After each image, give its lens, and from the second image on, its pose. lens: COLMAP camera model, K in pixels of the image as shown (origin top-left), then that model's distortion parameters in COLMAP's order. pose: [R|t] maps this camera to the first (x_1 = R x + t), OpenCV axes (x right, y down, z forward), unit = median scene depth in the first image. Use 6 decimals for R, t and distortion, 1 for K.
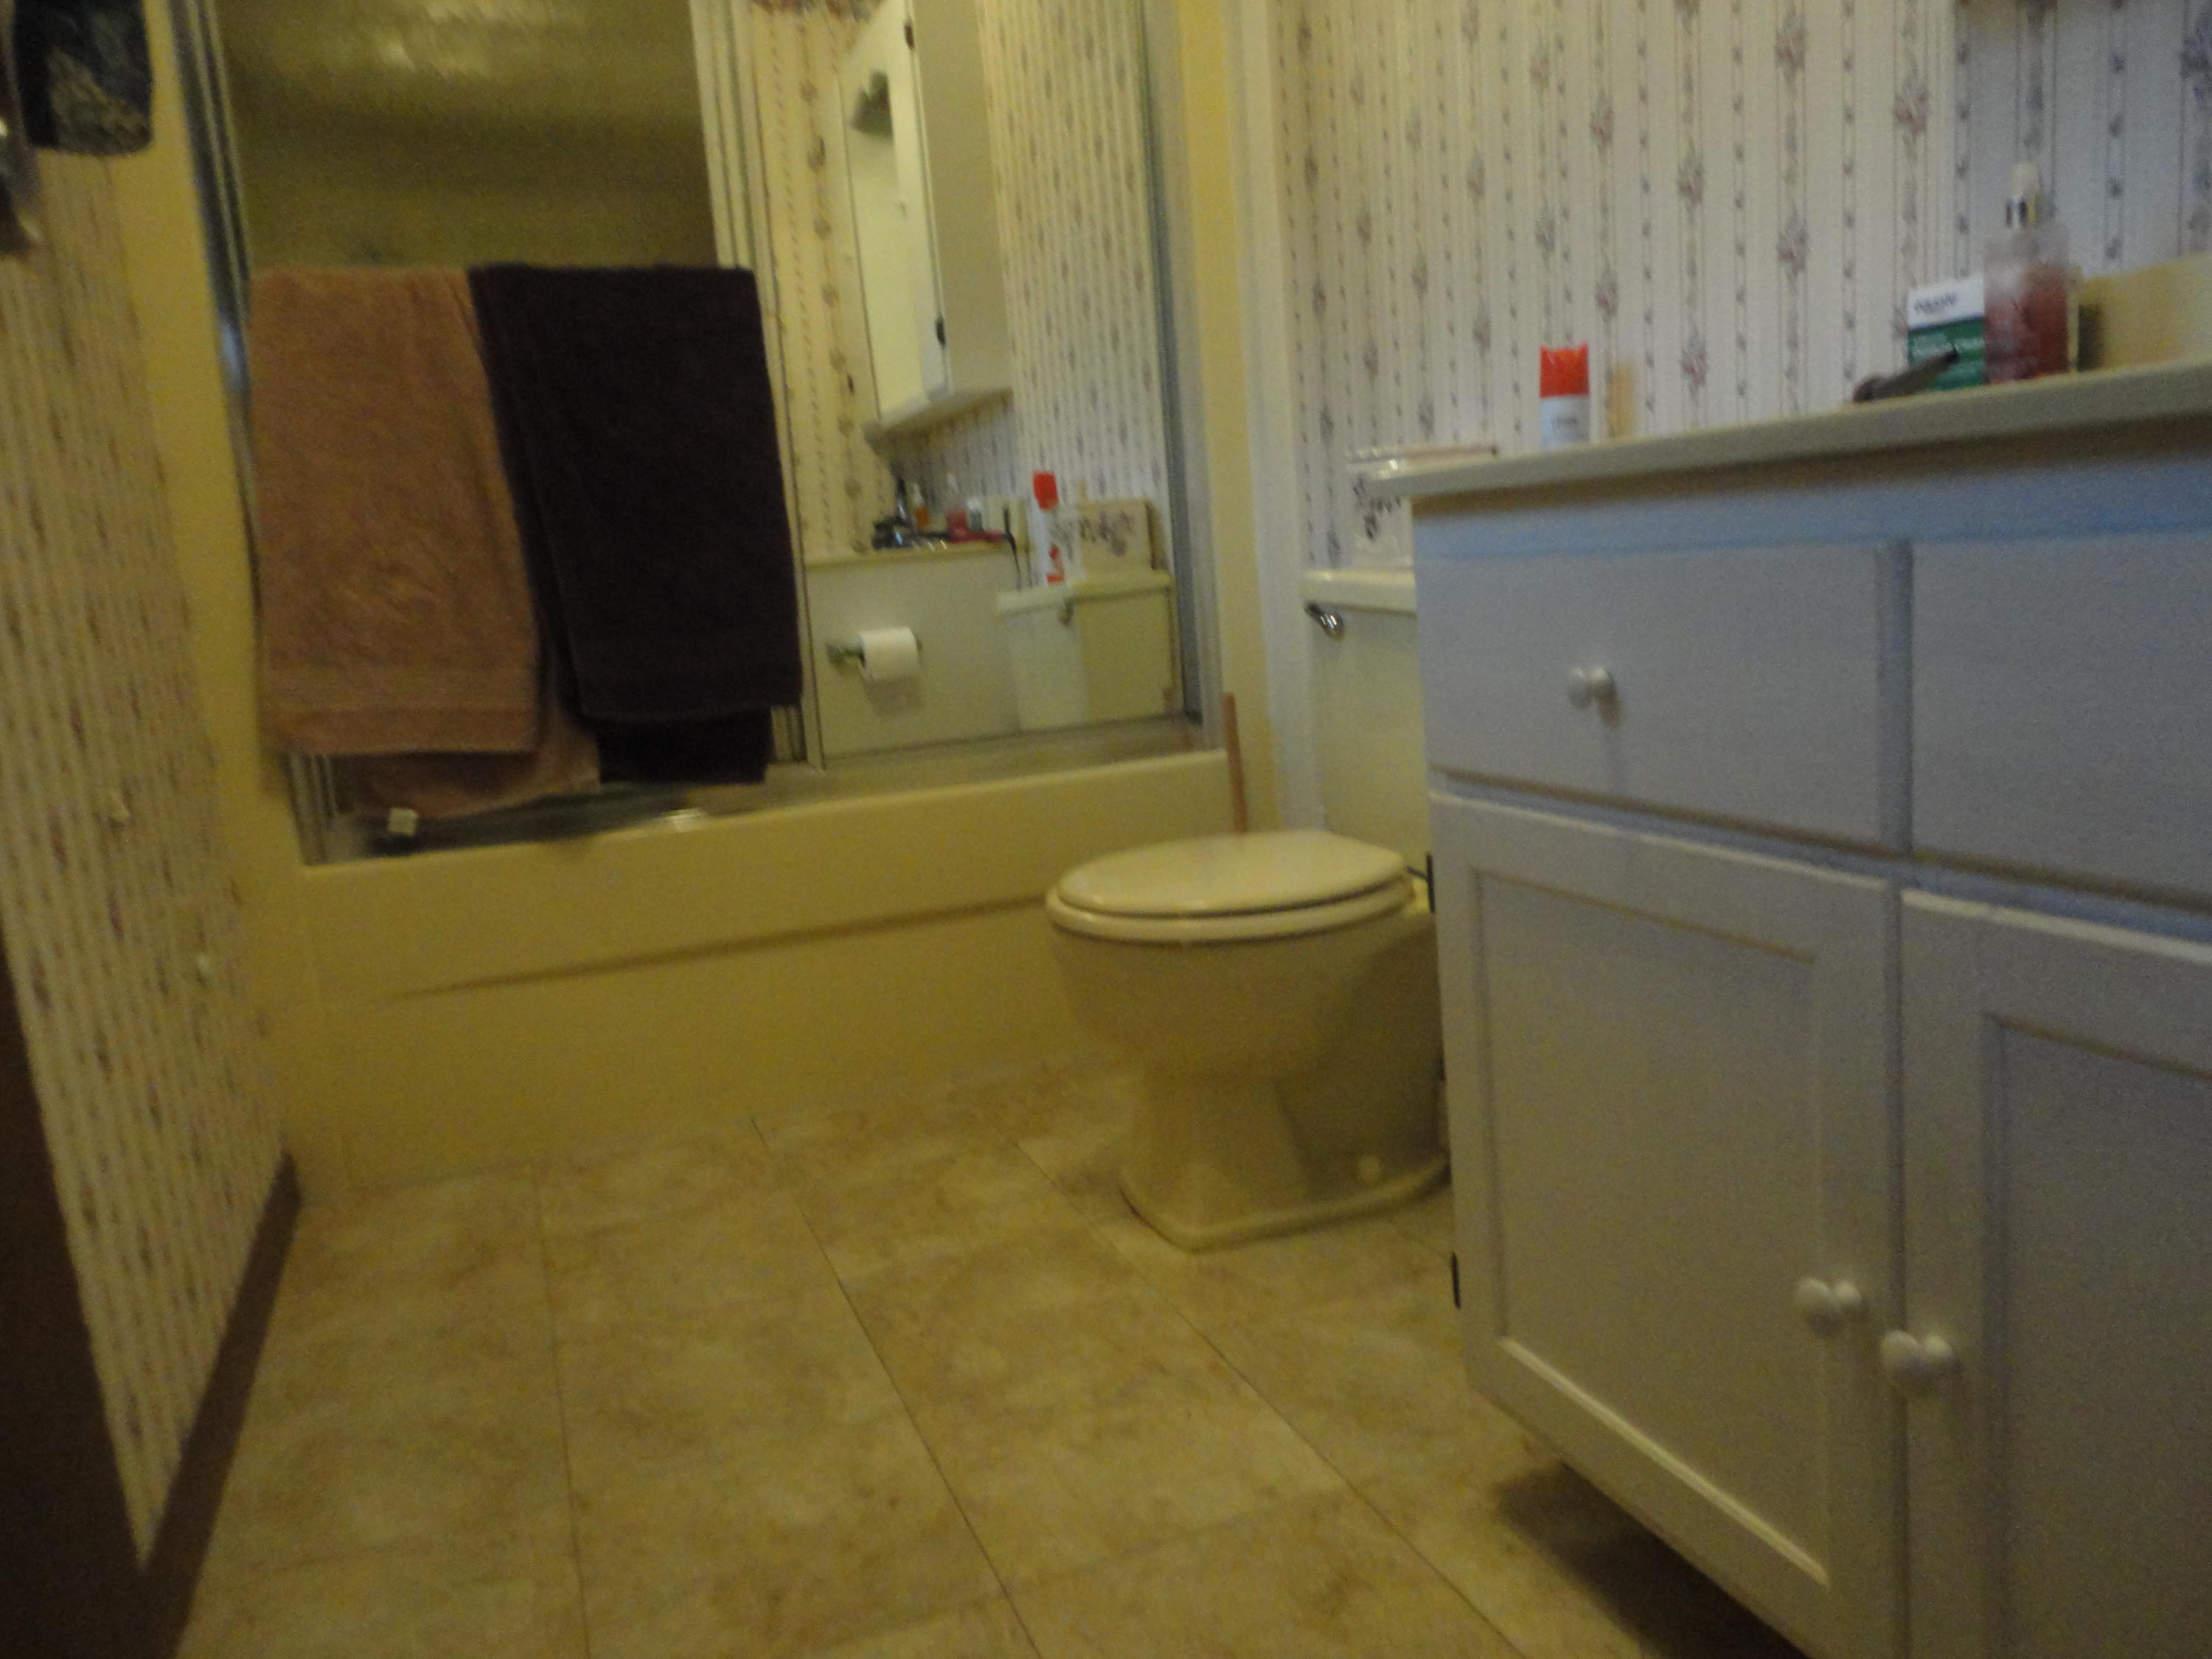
lens RADIAL K [[1587.0, 0, 1099.1], [0, 1587.0, 831.4], [0, 0, 1]] dist [-0.008986, 0.000836]
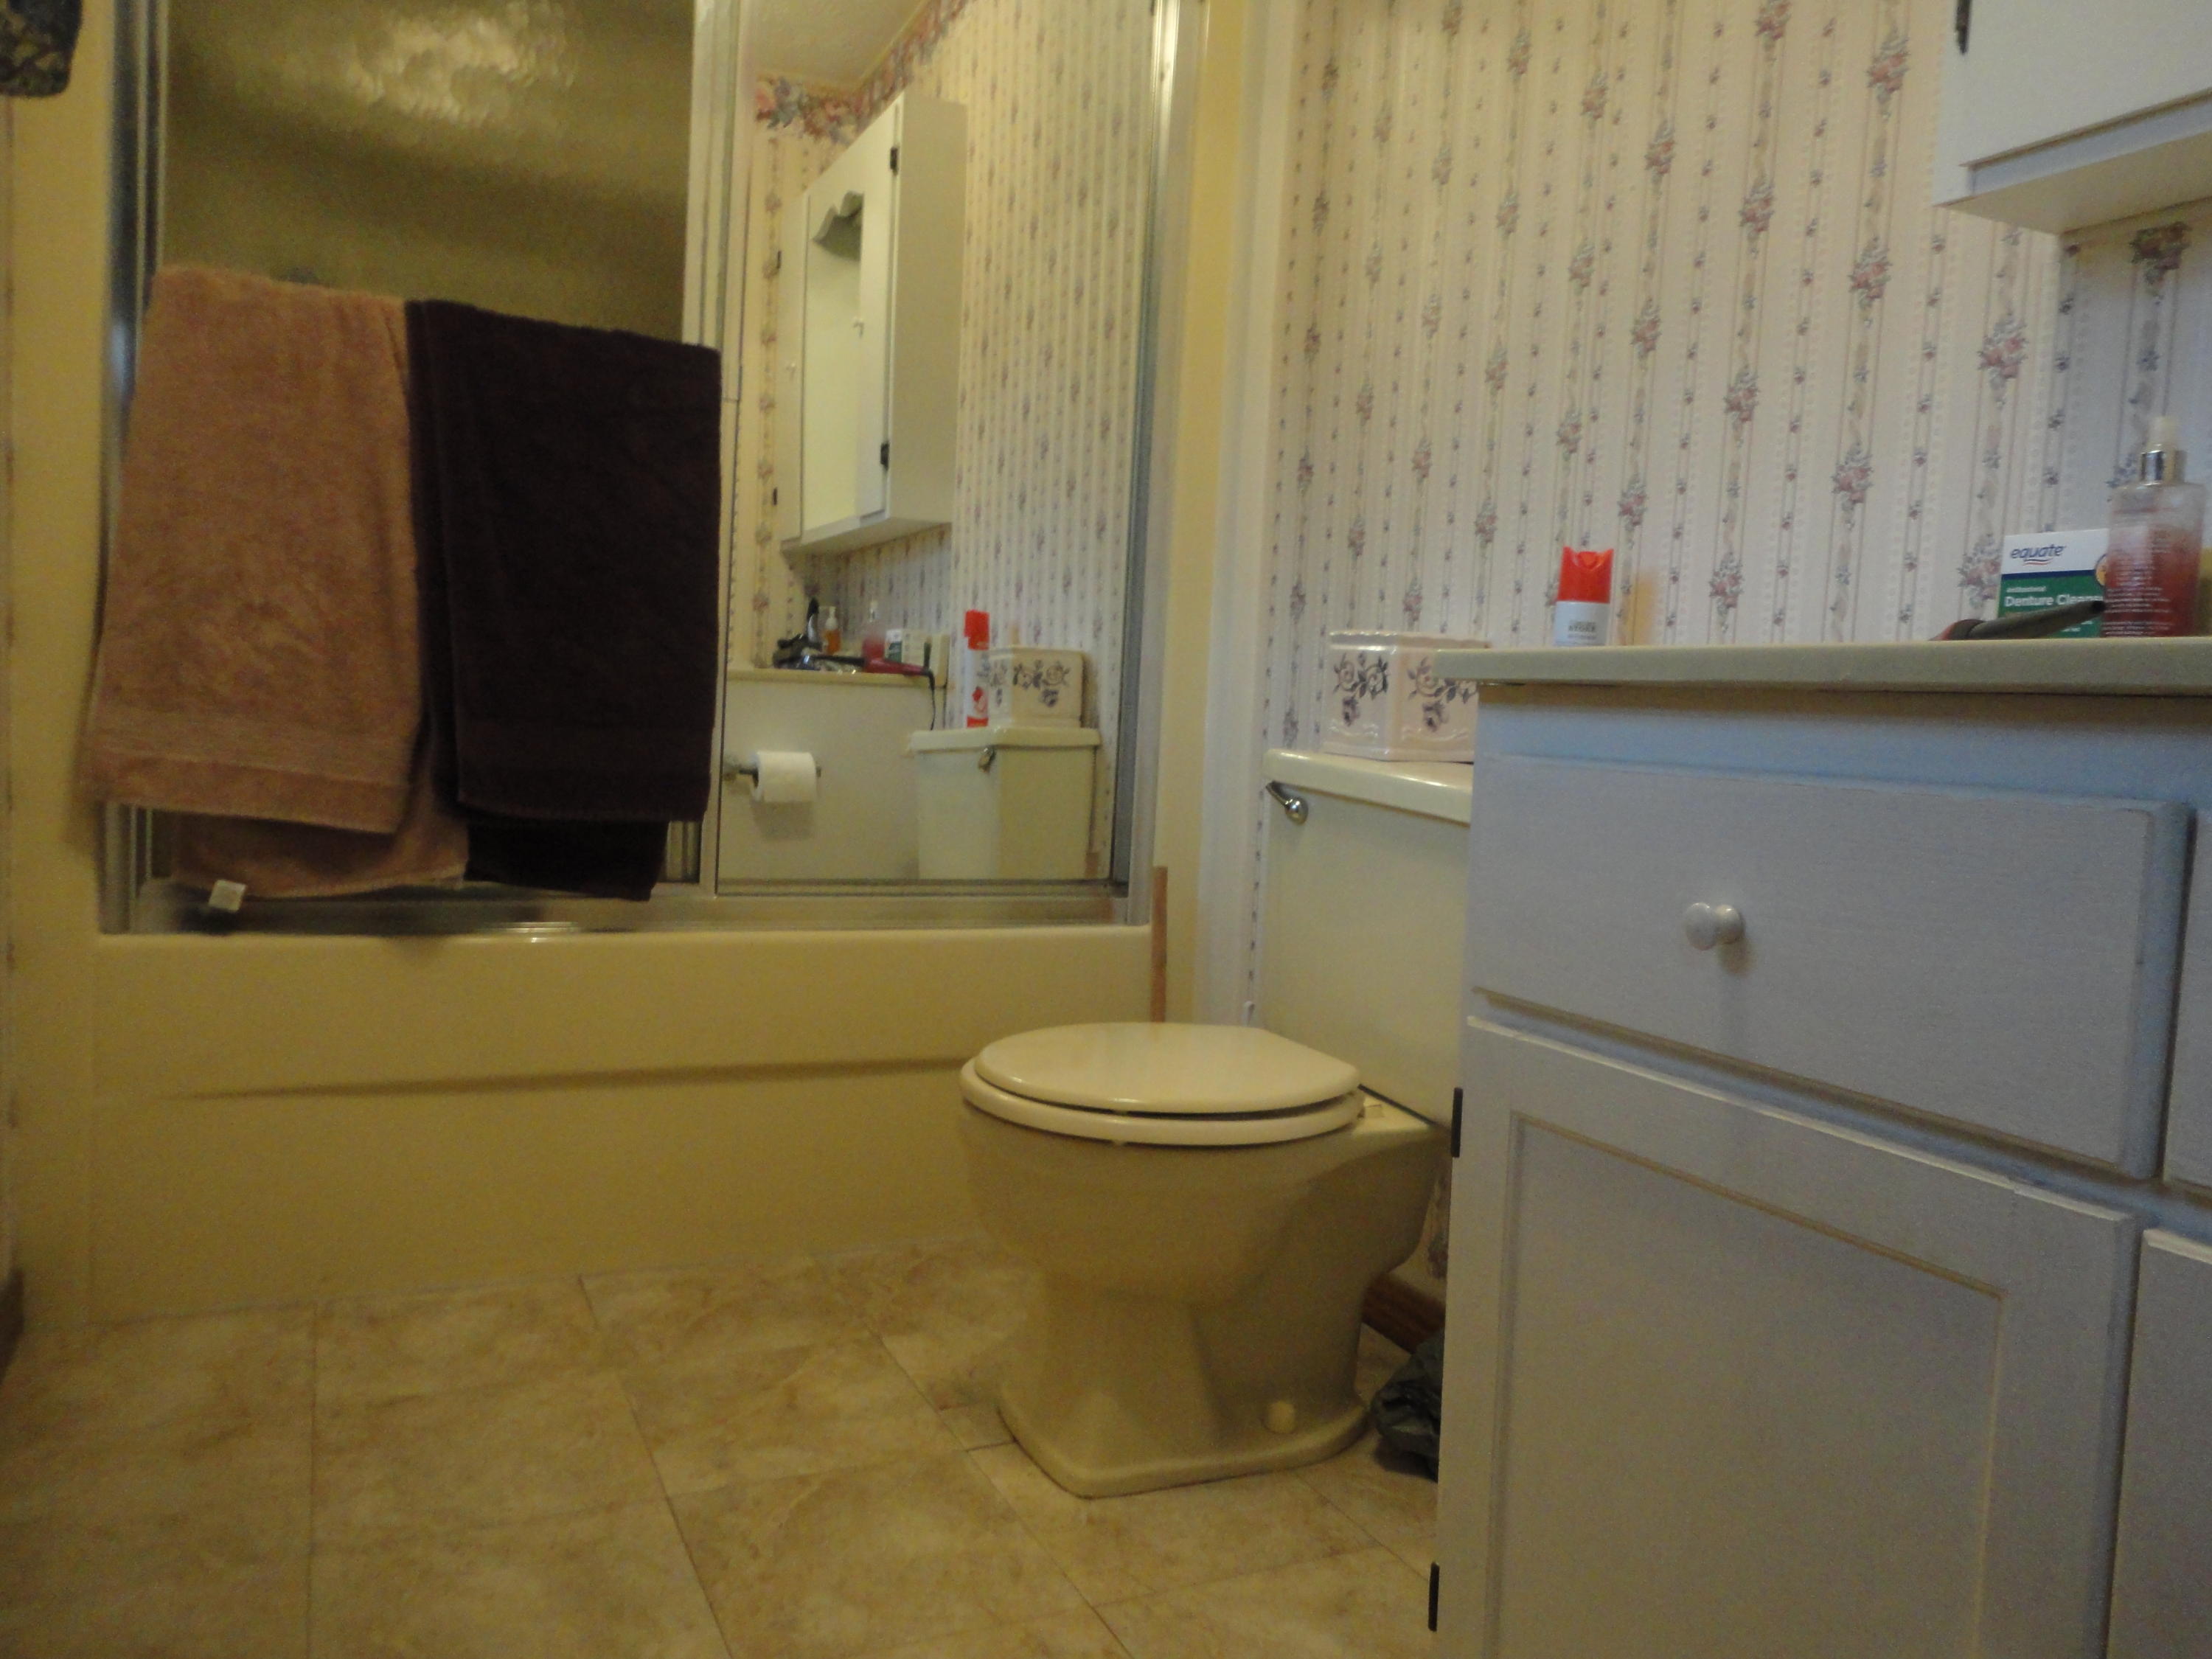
lens RADIAL K [[1587.0, 0, 1099.1], [0, 1587.0, 831.4], [0, 0, 1]] dist [-0.008986, 0.000836]
pose [[0.988414, 0.125011, 0.086077, -0.045827], [-0.115951, 0.987874, -0.103248, -0.007185], [-0.097940, 0.092071, 0.990924, 0.088862]]
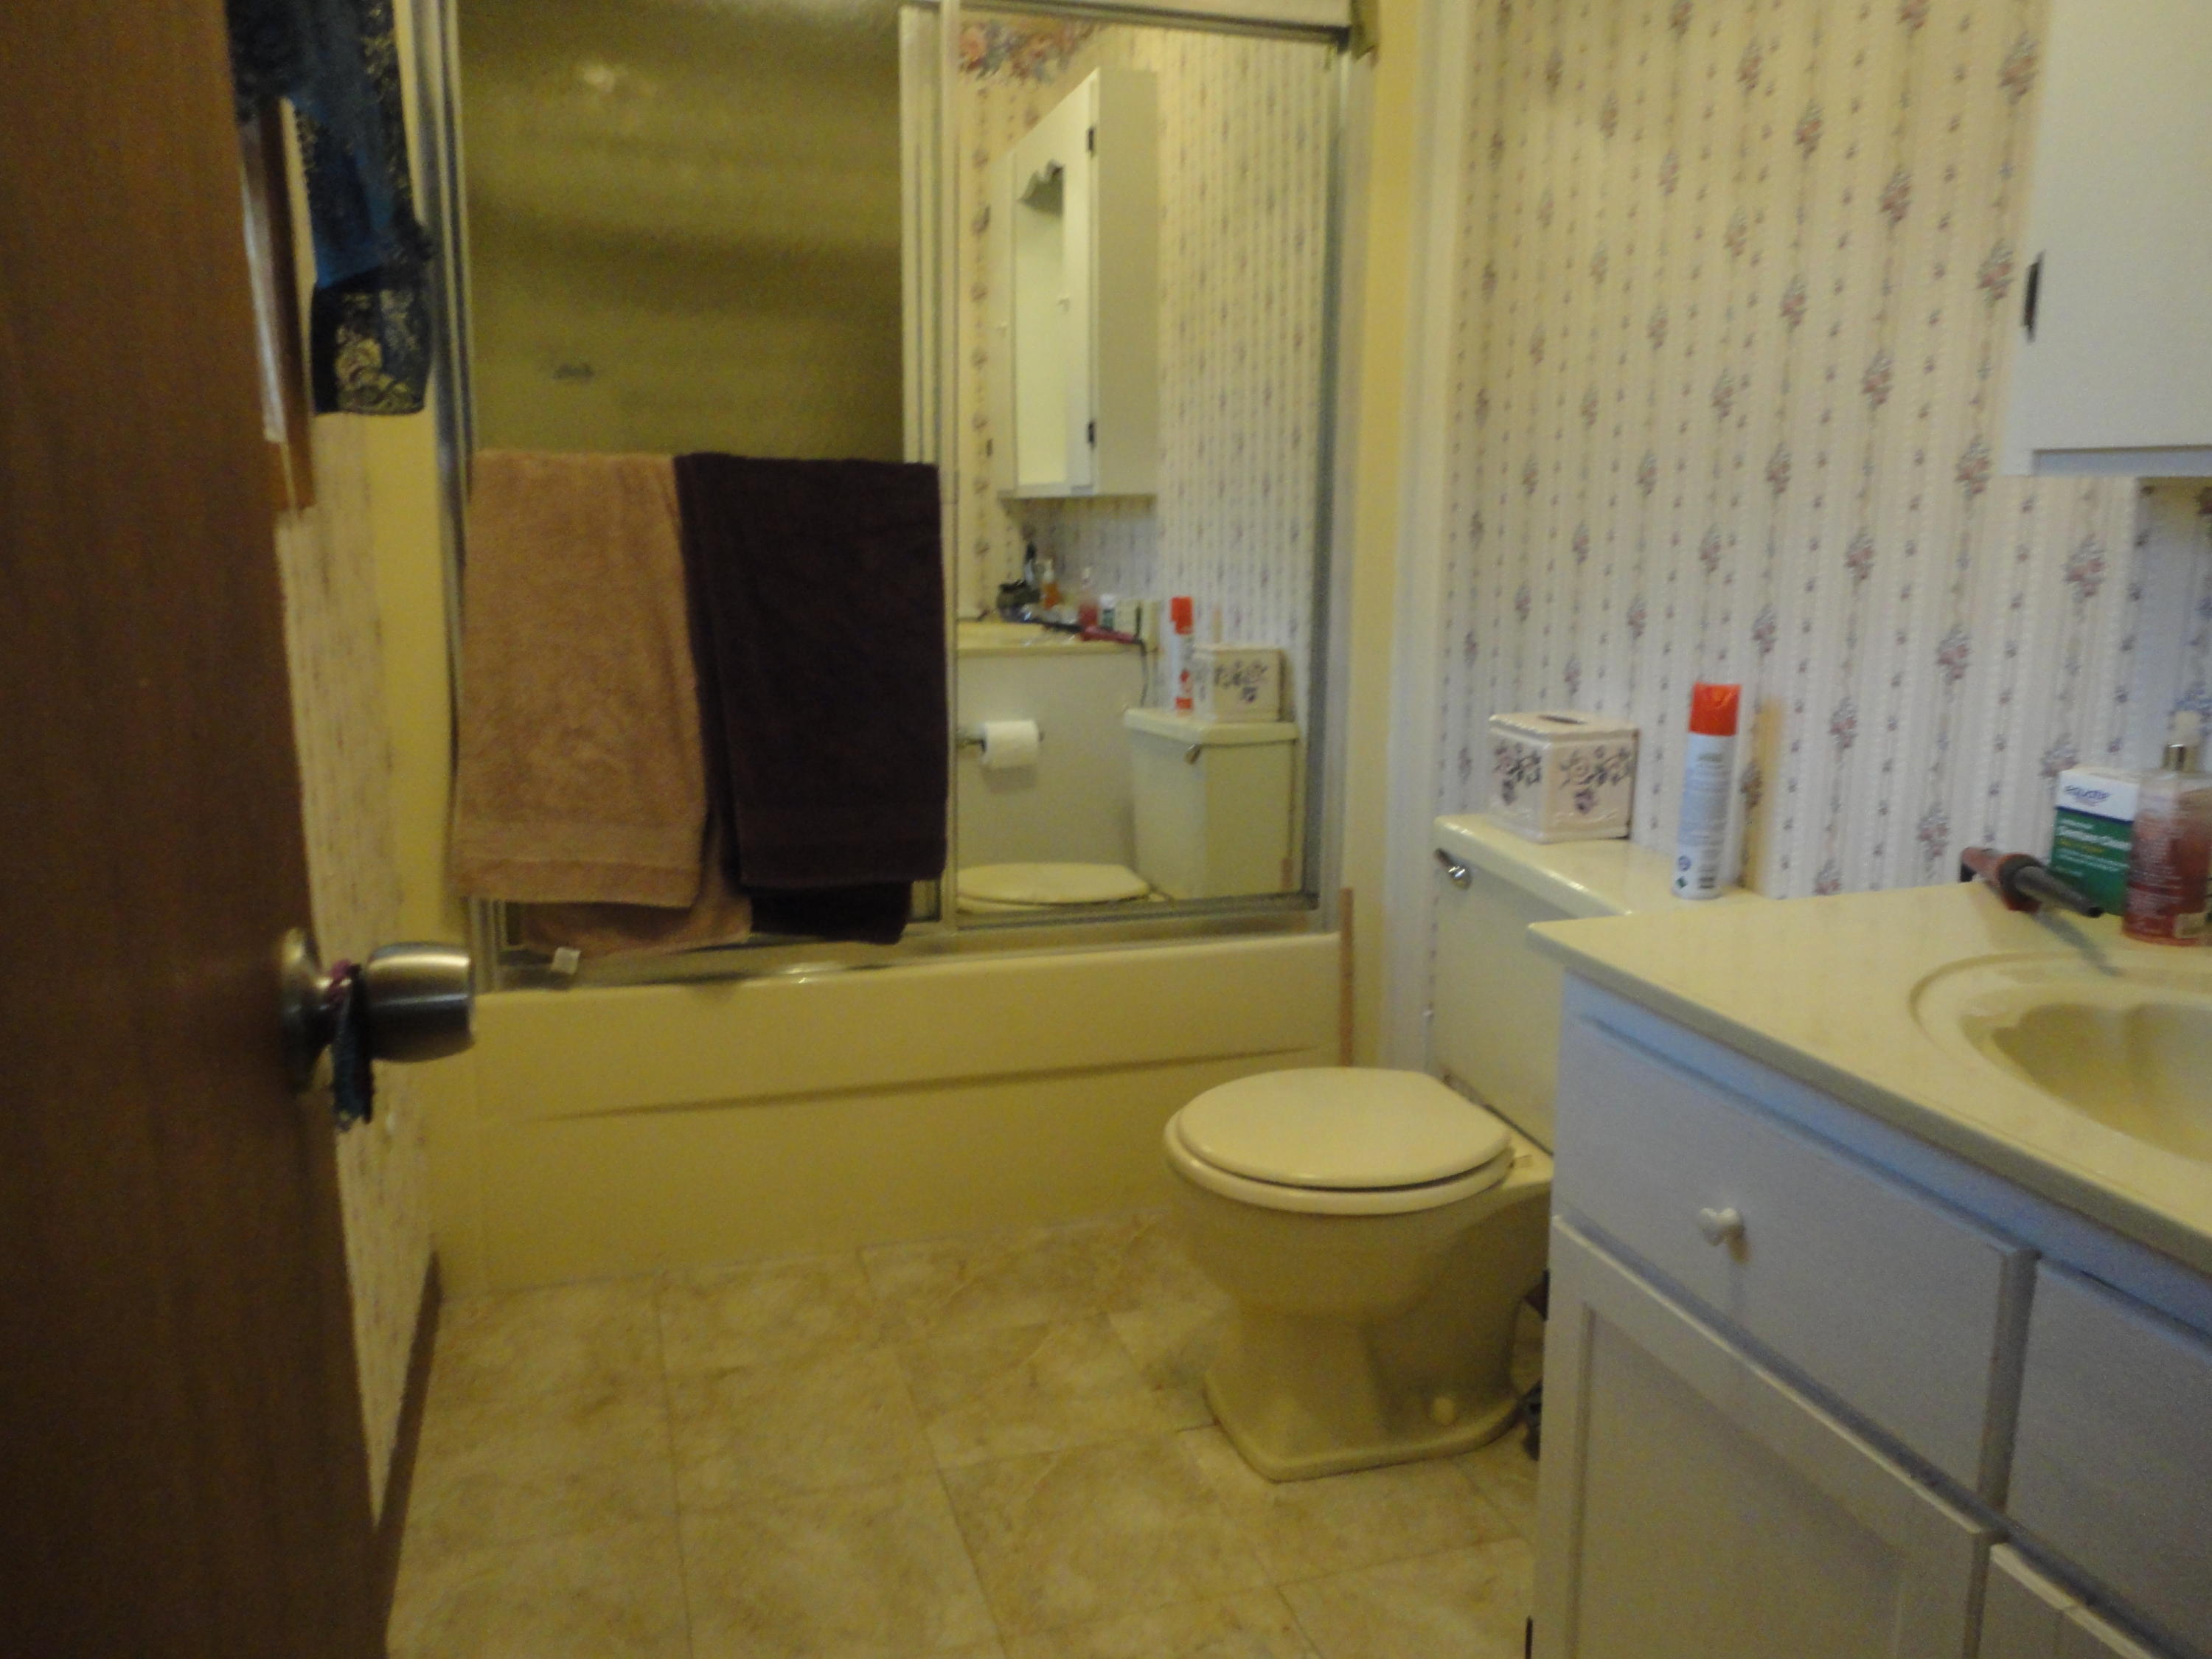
lens RADIAL K [[1587.7, 0, 1093.6], [0, 1587.7, 827.0], [0, 0, 1]] dist [-0.030487, 0.025199]
pose [[0.993941, 0.098699, -0.048381, -0.044565], [-0.097420, 0.994846, 0.028107, -0.167234], [0.050906, -0.023224, 0.998433, -0.047764]]
